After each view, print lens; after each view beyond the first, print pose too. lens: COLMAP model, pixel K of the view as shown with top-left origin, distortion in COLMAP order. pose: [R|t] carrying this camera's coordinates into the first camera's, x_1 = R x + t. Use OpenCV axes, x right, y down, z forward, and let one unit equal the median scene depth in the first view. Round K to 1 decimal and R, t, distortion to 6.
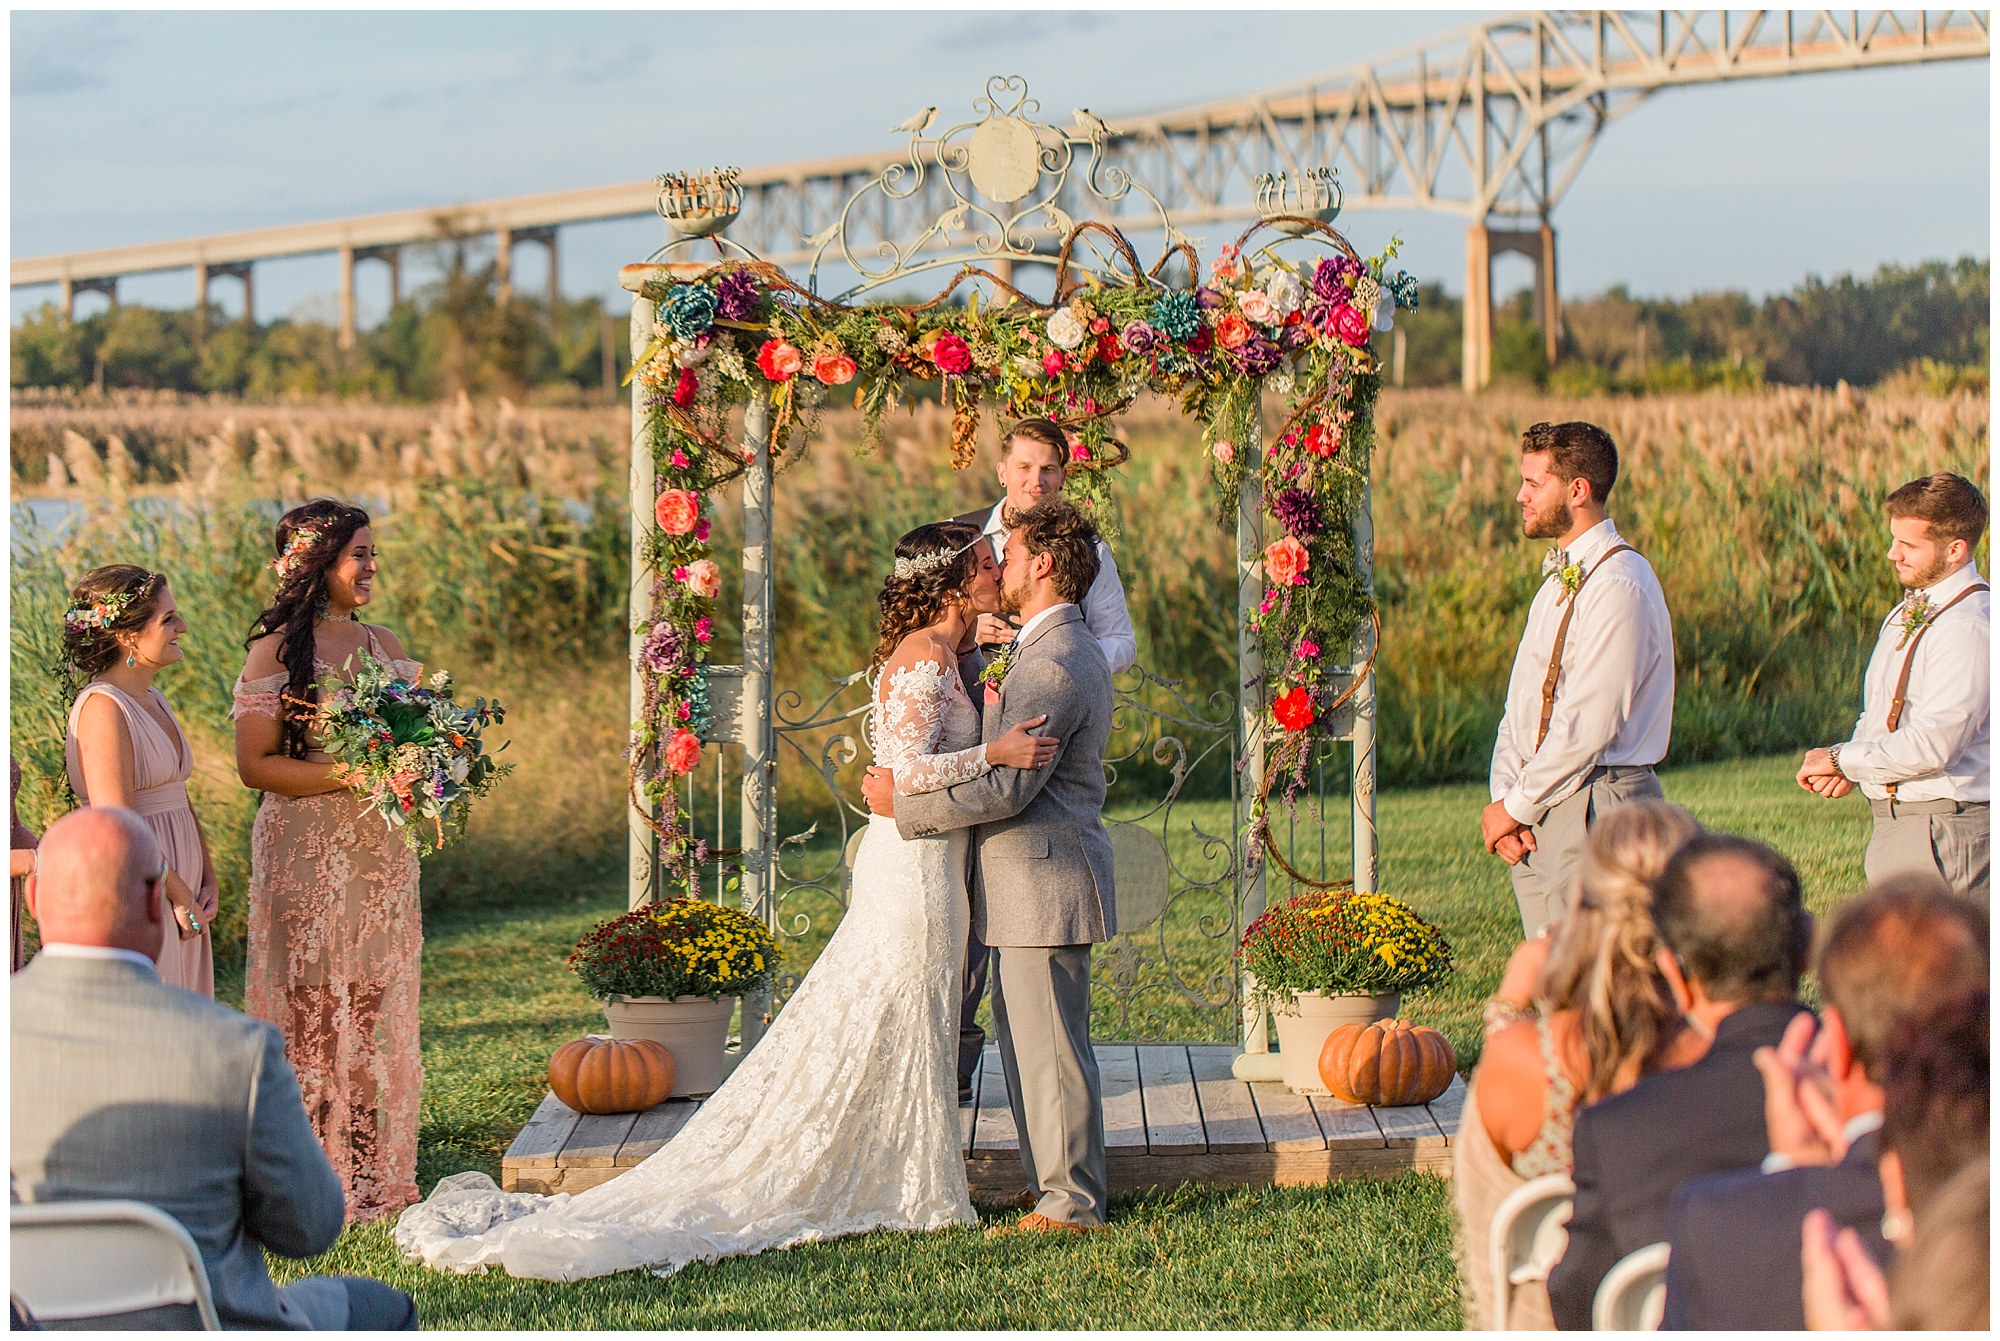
lens RADIAL K [[5817.7, 0, 1002.6], [0, 5817.7, 667.7], [0, 0, 1]] dist [0.415012, 0.000000]
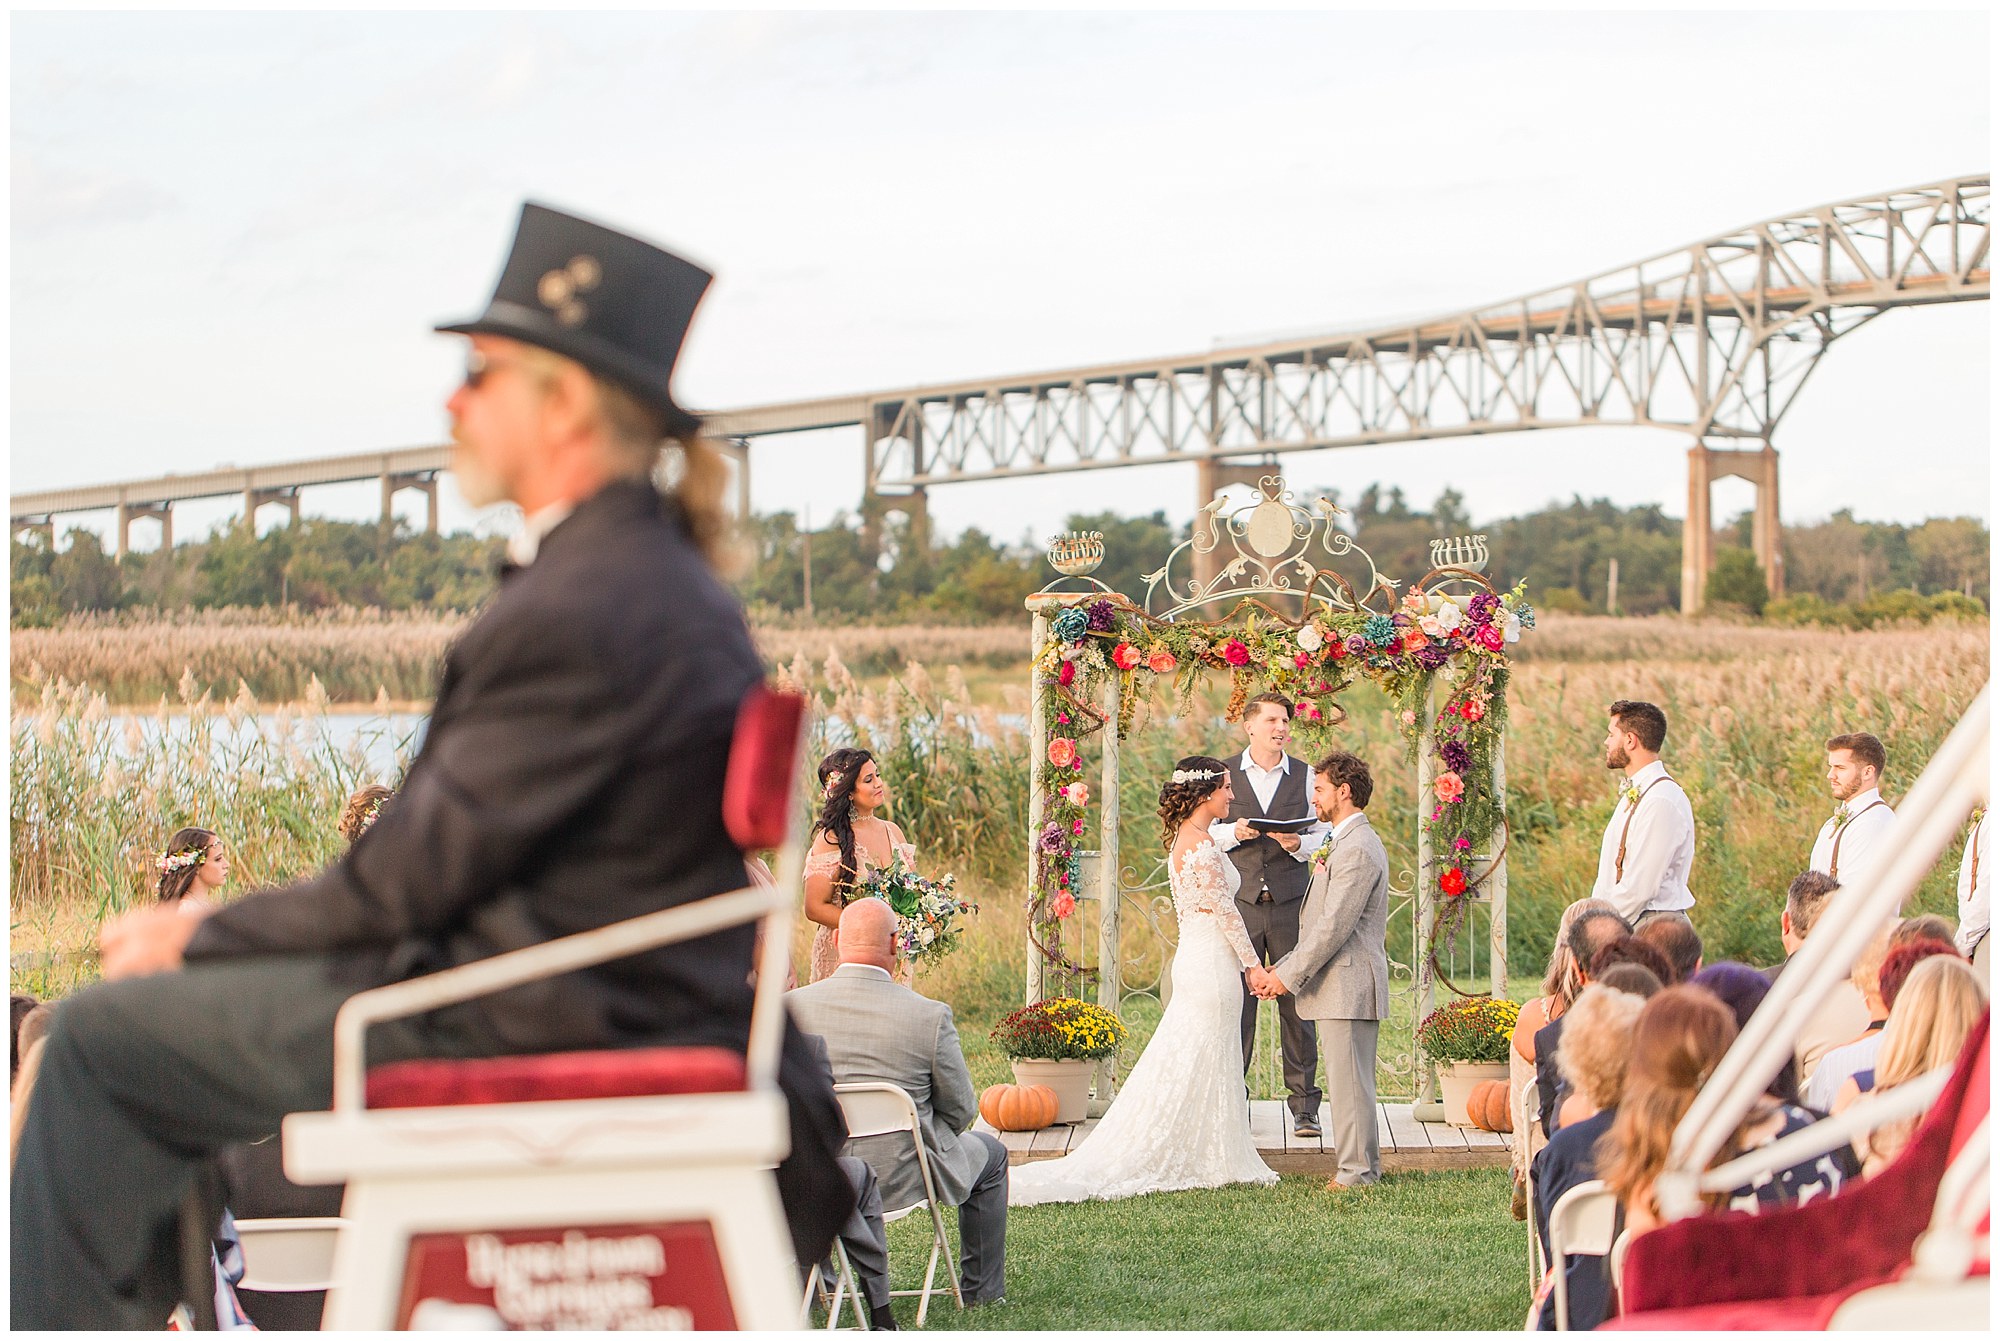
lens RADIAL K [[5817.7, 0, 1002.4], [0, 5817.7, 665.3], [0, 0, 1]] dist [0.415012, 0.000000]
pose [[0.999305, 0.009269, -0.036116, -0.015125], [-0.010638, 0.999225, -0.037903, 0.009712], [0.035737, 0.038261, 0.998629, -0.575427]]
